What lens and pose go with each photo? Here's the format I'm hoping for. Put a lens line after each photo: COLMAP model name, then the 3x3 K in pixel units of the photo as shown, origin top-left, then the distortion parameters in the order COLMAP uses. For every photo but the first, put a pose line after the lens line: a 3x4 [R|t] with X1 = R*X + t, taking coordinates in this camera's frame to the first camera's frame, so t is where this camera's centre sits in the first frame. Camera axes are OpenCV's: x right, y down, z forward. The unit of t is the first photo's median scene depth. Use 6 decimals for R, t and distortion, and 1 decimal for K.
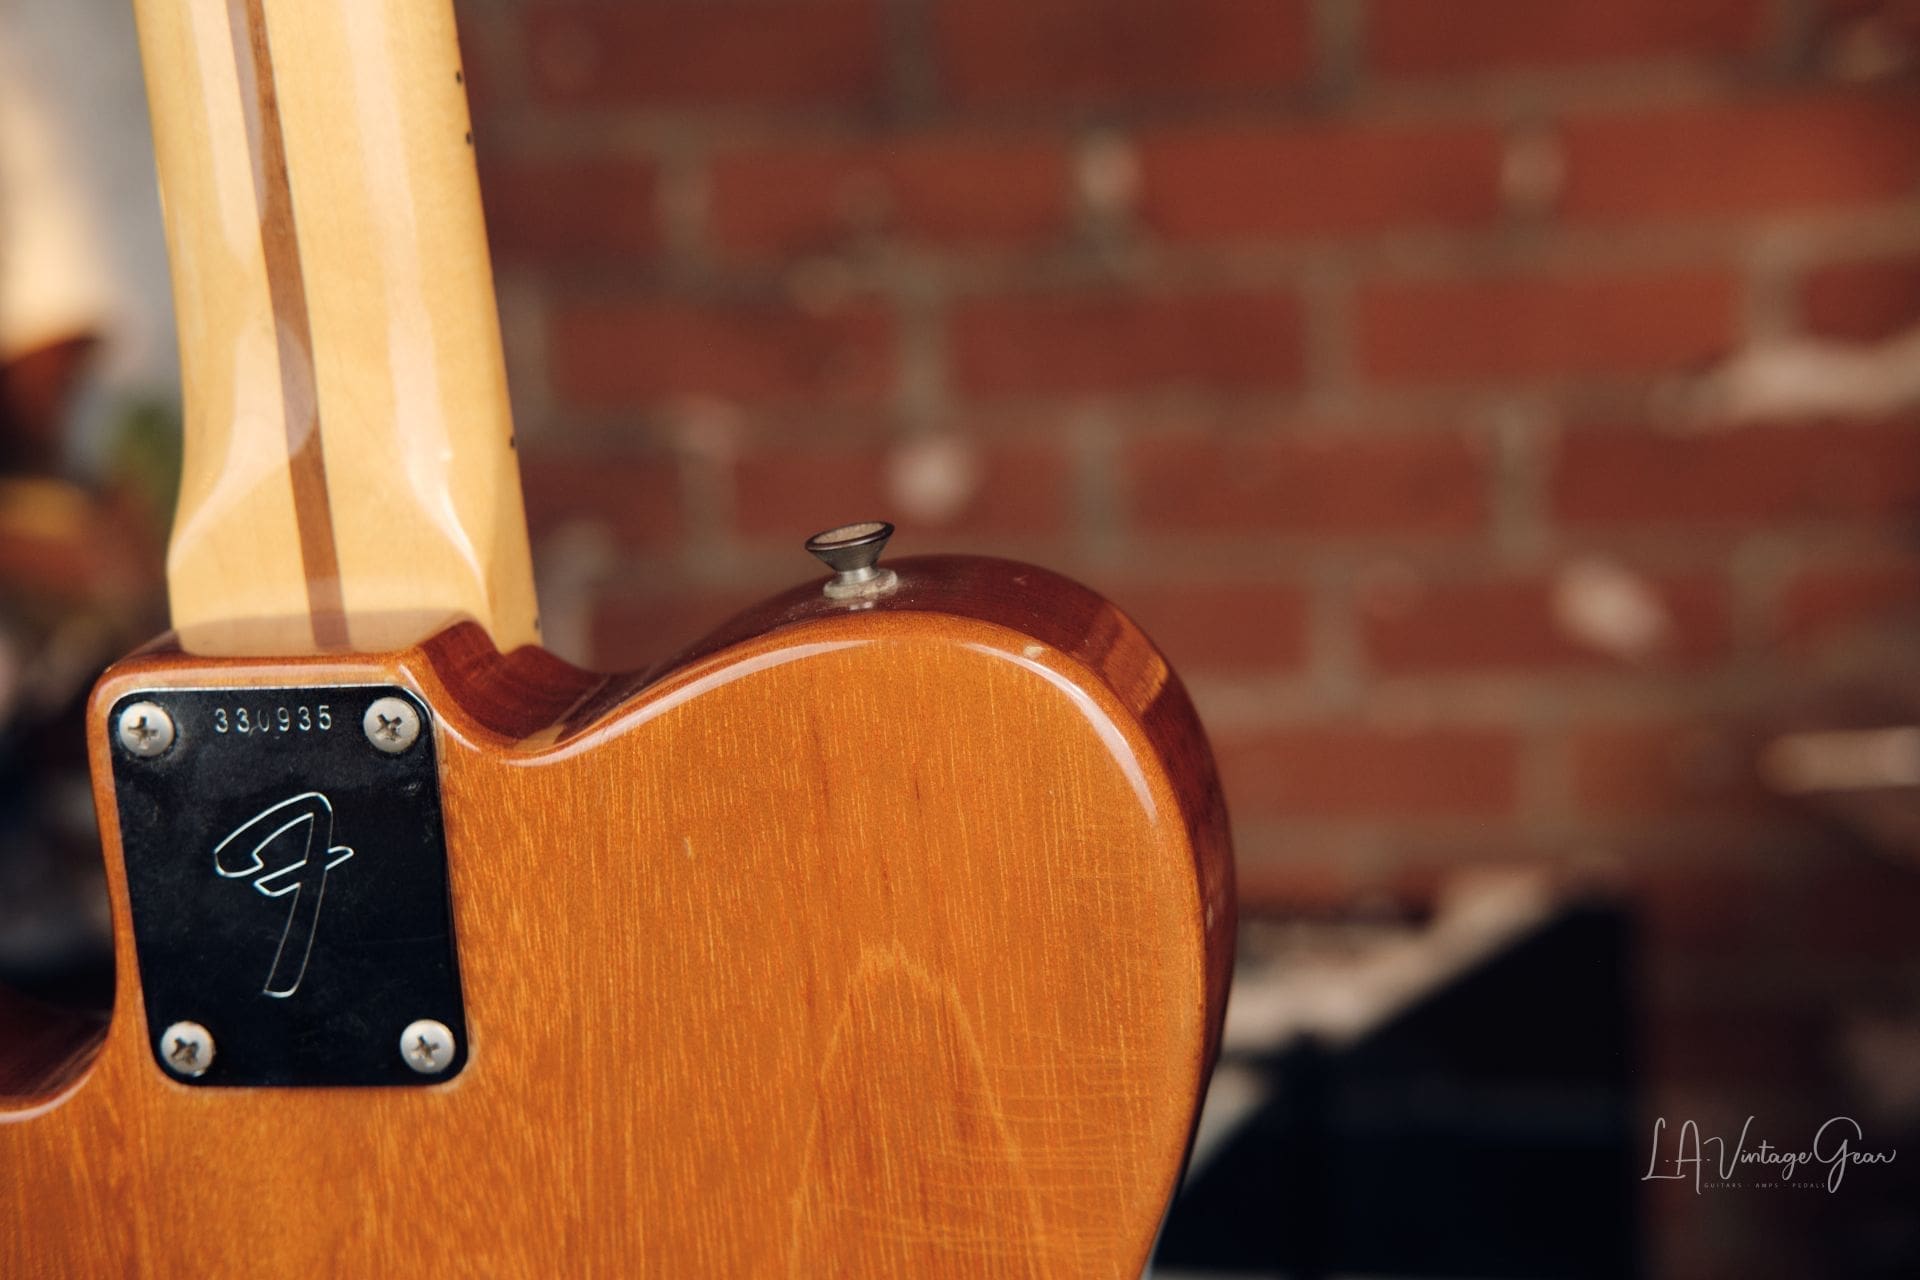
lens RADIAL K [[3416.5, 0, 911.4], [0, 3416.5, 756.3], [0, 0, 1]] dist [0.200956, 0.000000]
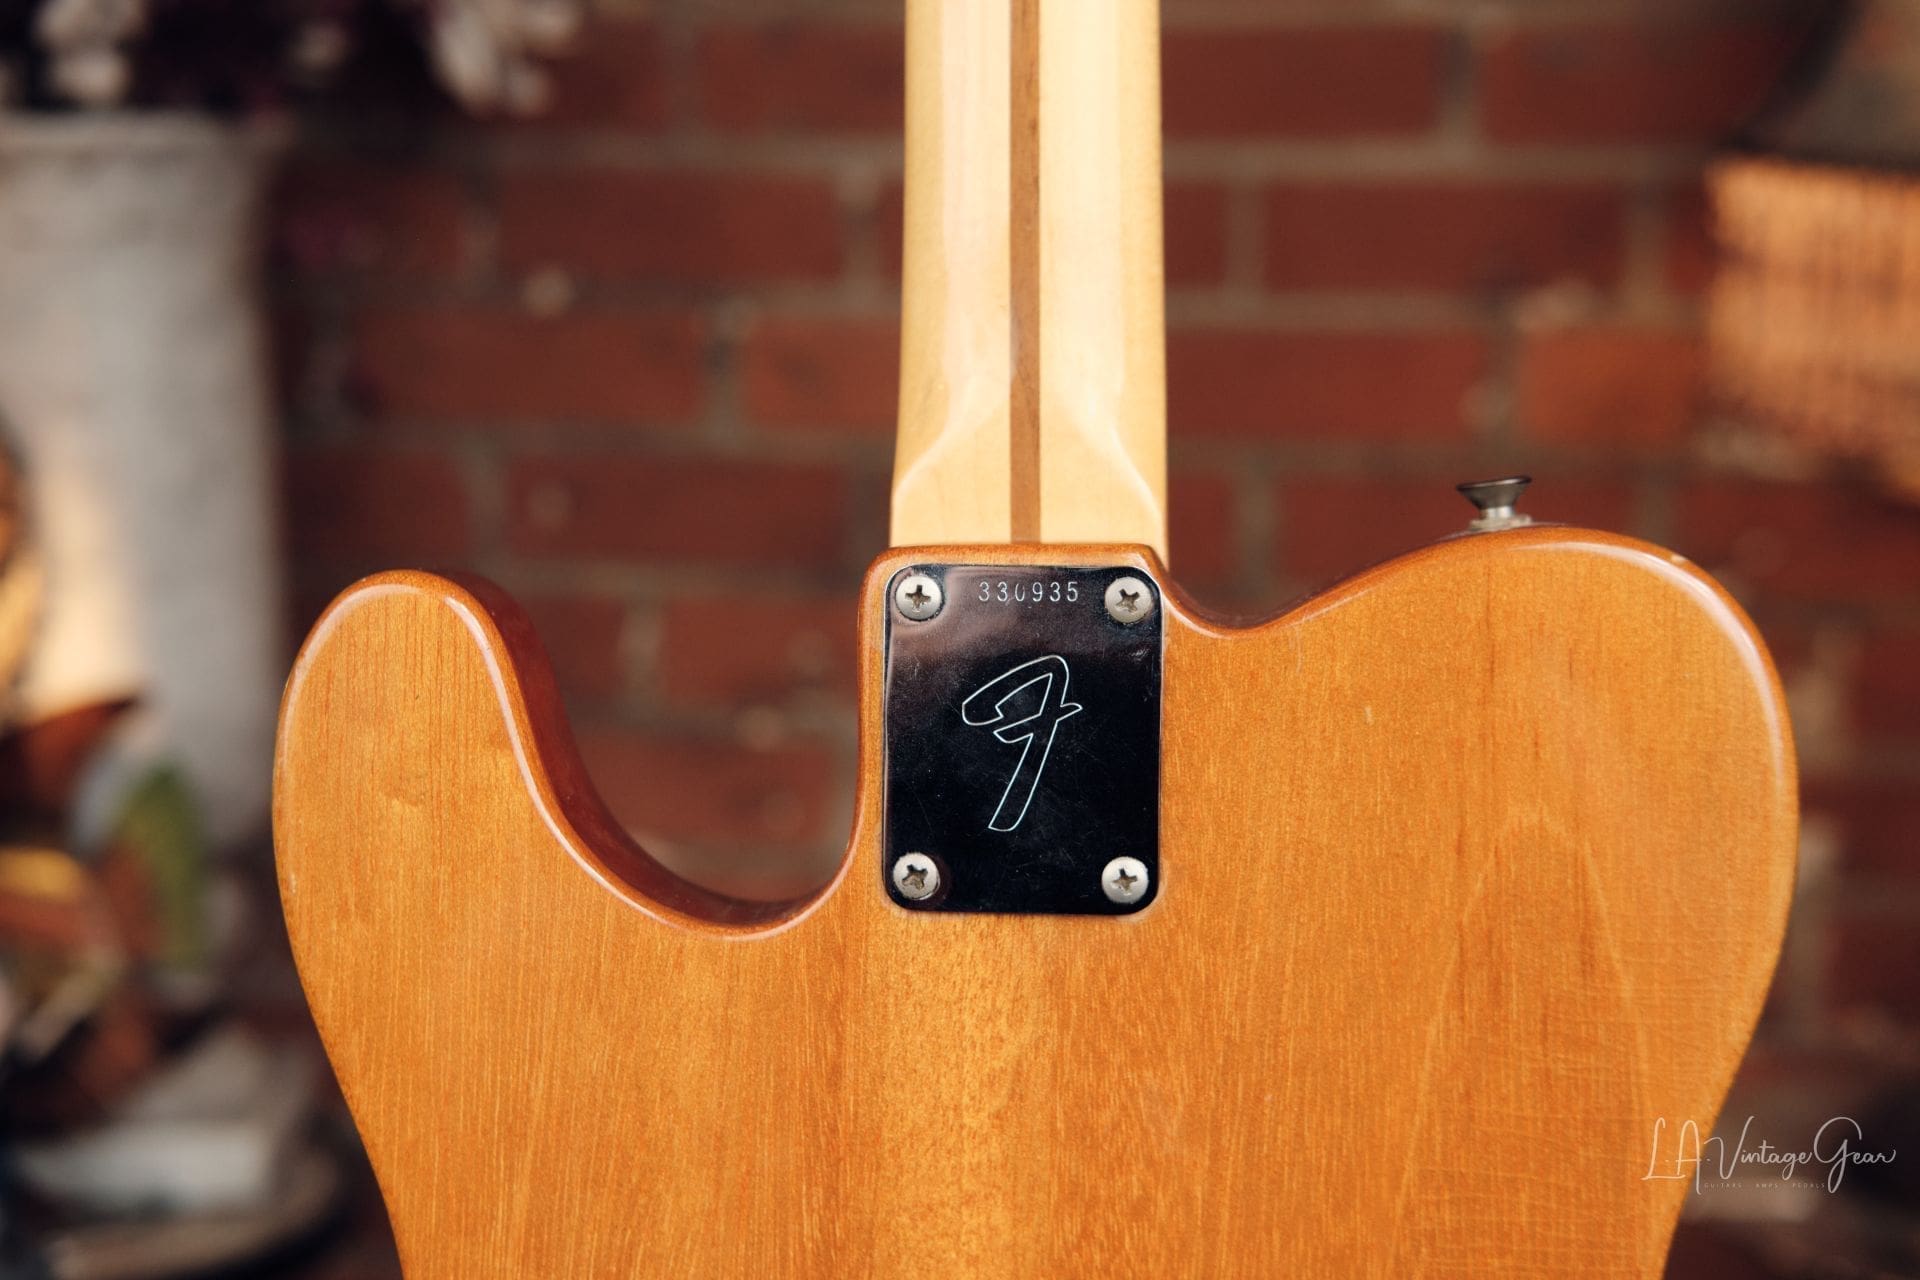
lens RADIAL K [[3416.5, 0, 884.2], [0, 3416.5, 674.8], [0, 0, 1]] dist [0.200956, 0.000000]
pose [[0.992861, 0.072147, 0.094988, -0.341158], [-0.050256, 0.975227, -0.215421, 0.274699], [-0.108177, 0.209109, 0.971890, -0.160429]]
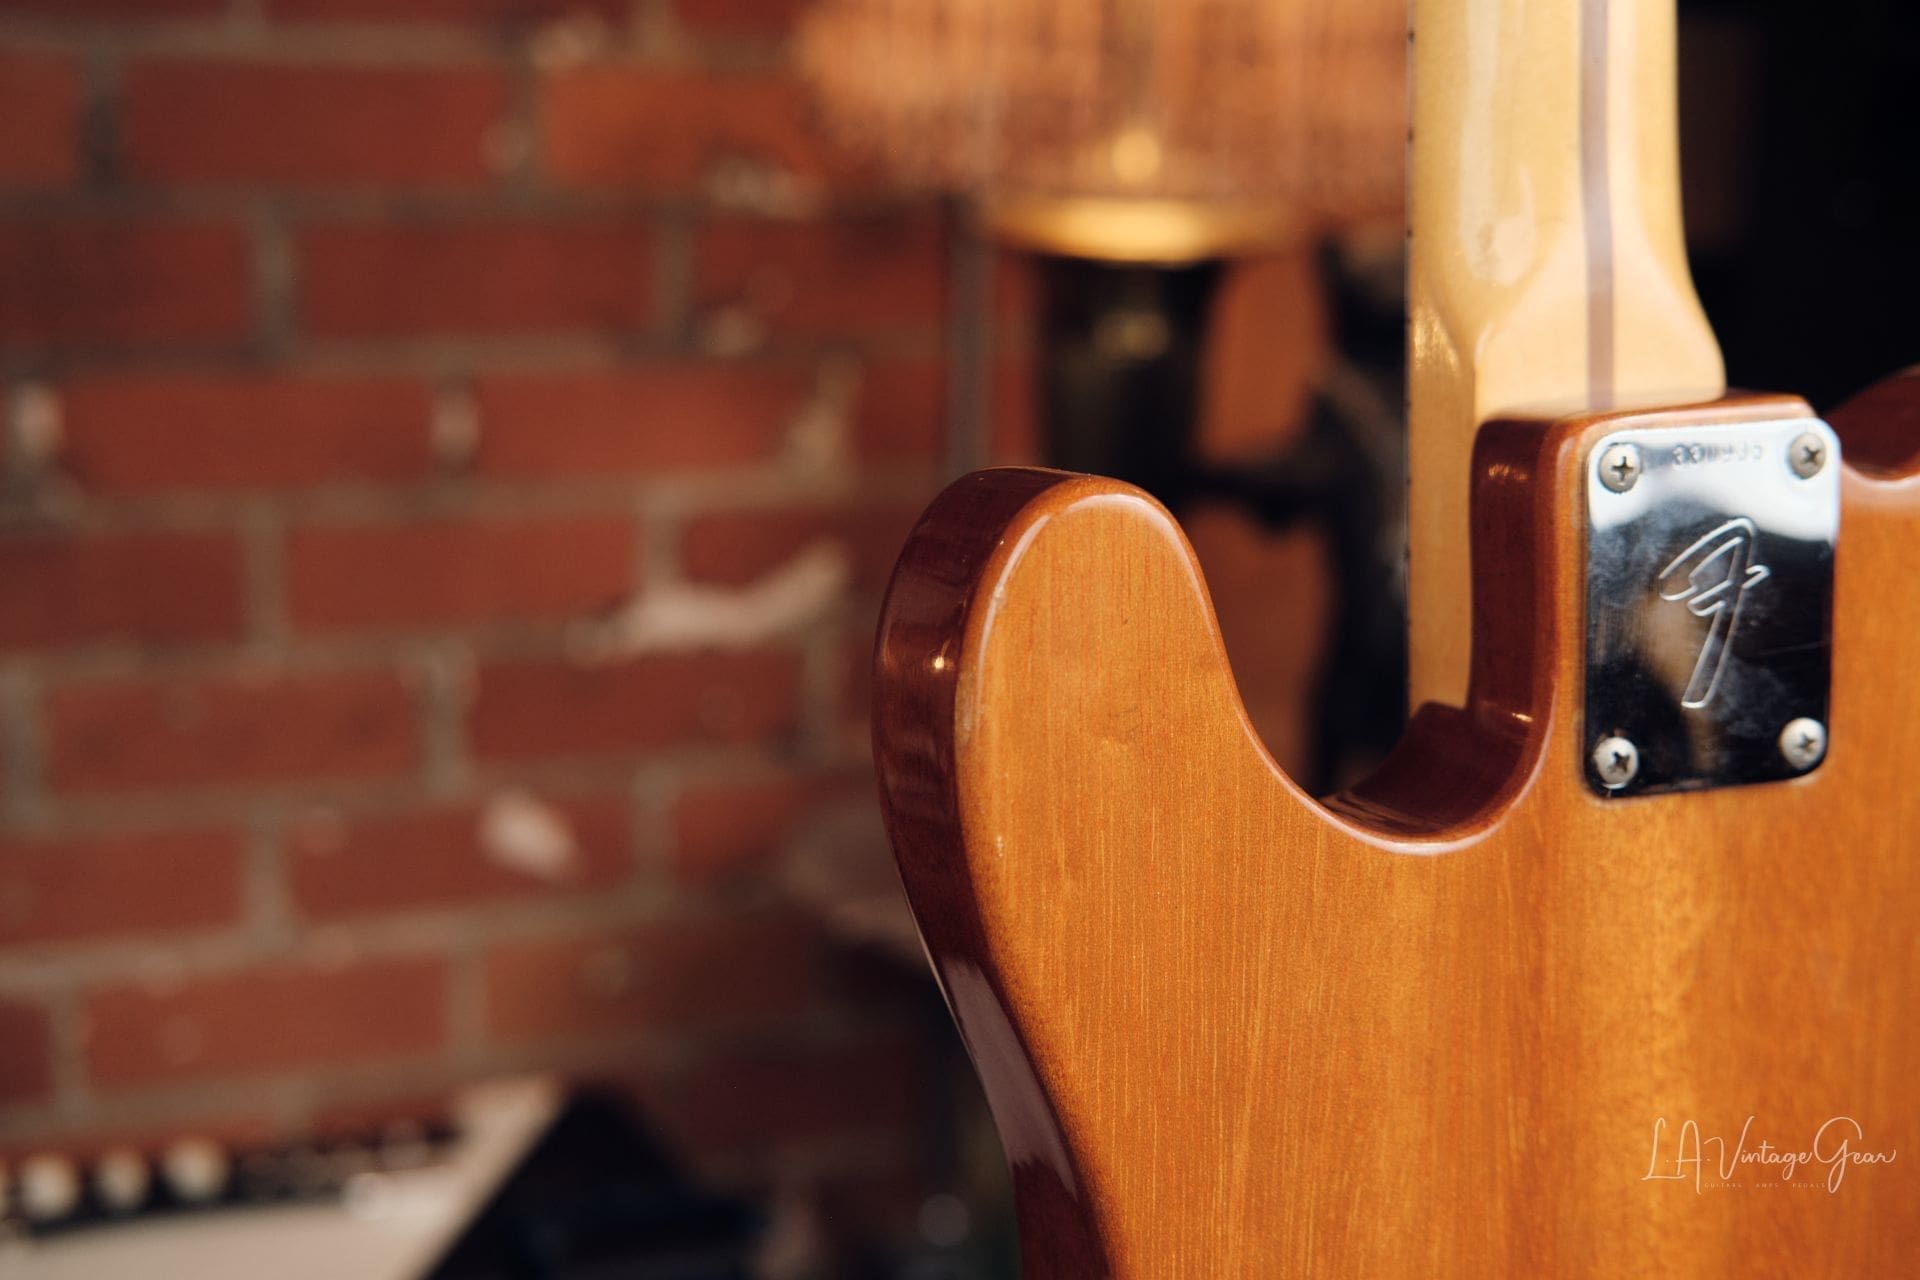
lens RADIAL K [[3416.5, 0, 1003.3], [0, 3416.5, 708.5], [0, 0, 1]] dist [0.200956, 0.000000]
pose [[0.823584, -0.037957, 0.565923, -1.022576], [0.115645, 0.988037, -0.102029, 0.160700], [-0.555280, 0.149475, 0.818121, 0.190716]]
